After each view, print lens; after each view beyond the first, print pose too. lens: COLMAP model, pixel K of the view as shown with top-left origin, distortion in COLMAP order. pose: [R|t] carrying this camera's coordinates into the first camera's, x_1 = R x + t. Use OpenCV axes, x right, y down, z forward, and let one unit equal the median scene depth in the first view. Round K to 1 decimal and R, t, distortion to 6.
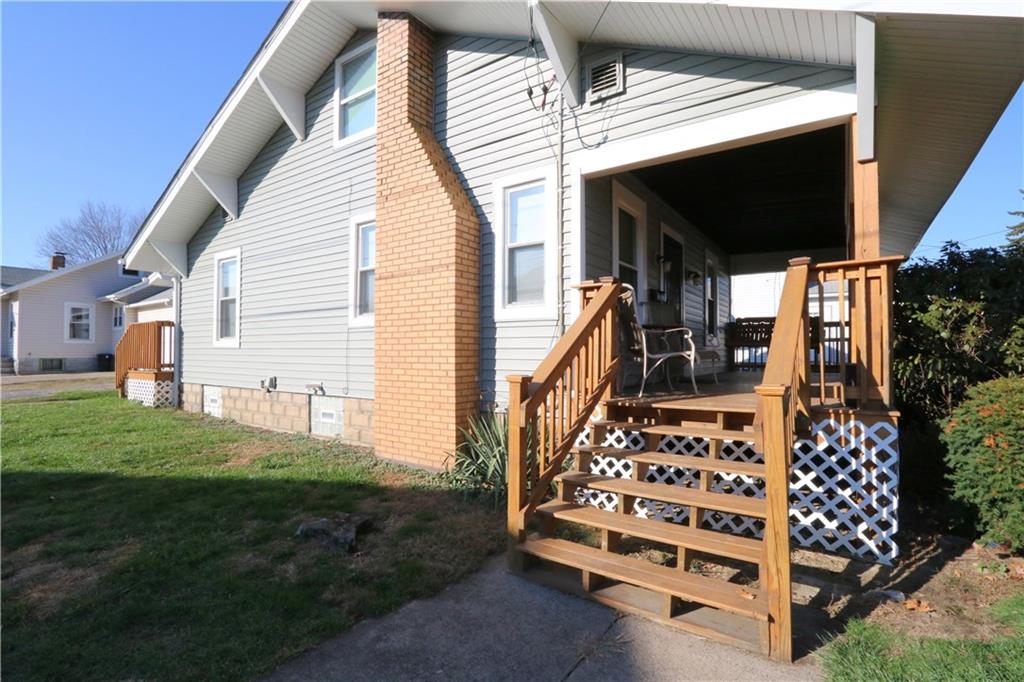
lens RADIAL K [[477.6, 0, 509.5], [0, 477.6, 340.8], [0, 0, 1]] dist [-0.012462, 0.000167]
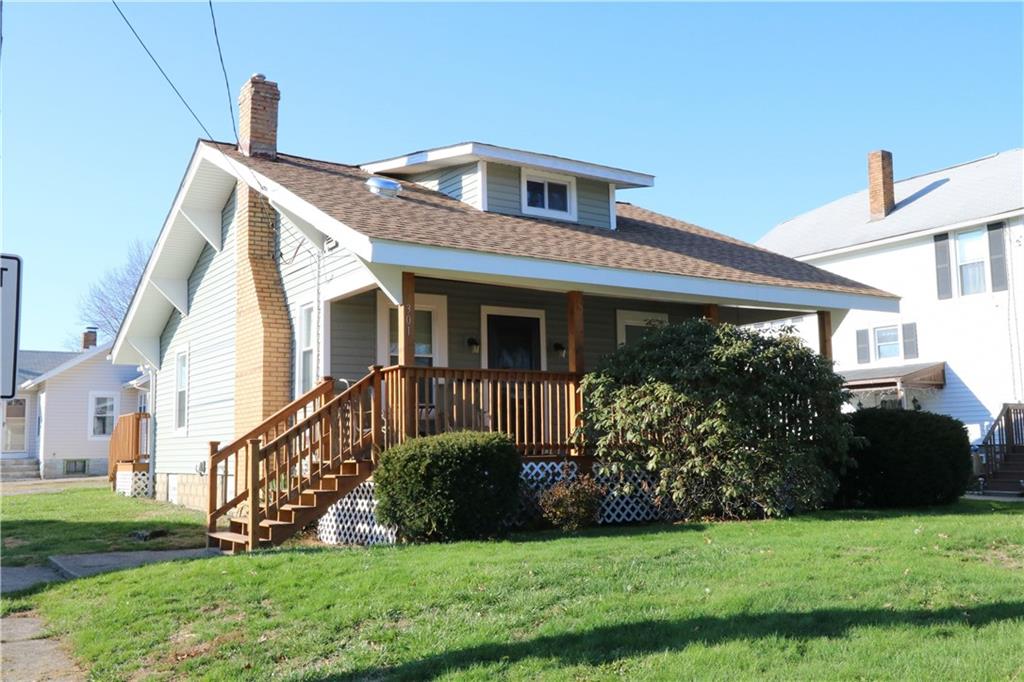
lens RADIAL K [[1026.6, 0, 512.9], [0, 1026.6, 341.1], [0, 0, 1]] dist [0.055360, 0.000000]
pose [[0.918898, -0.056691, -0.390400, 0.909085], [0.022834, 0.995605, -0.090829, 0.025843], [0.393833, 0.074549, 0.916154, -0.760233]]
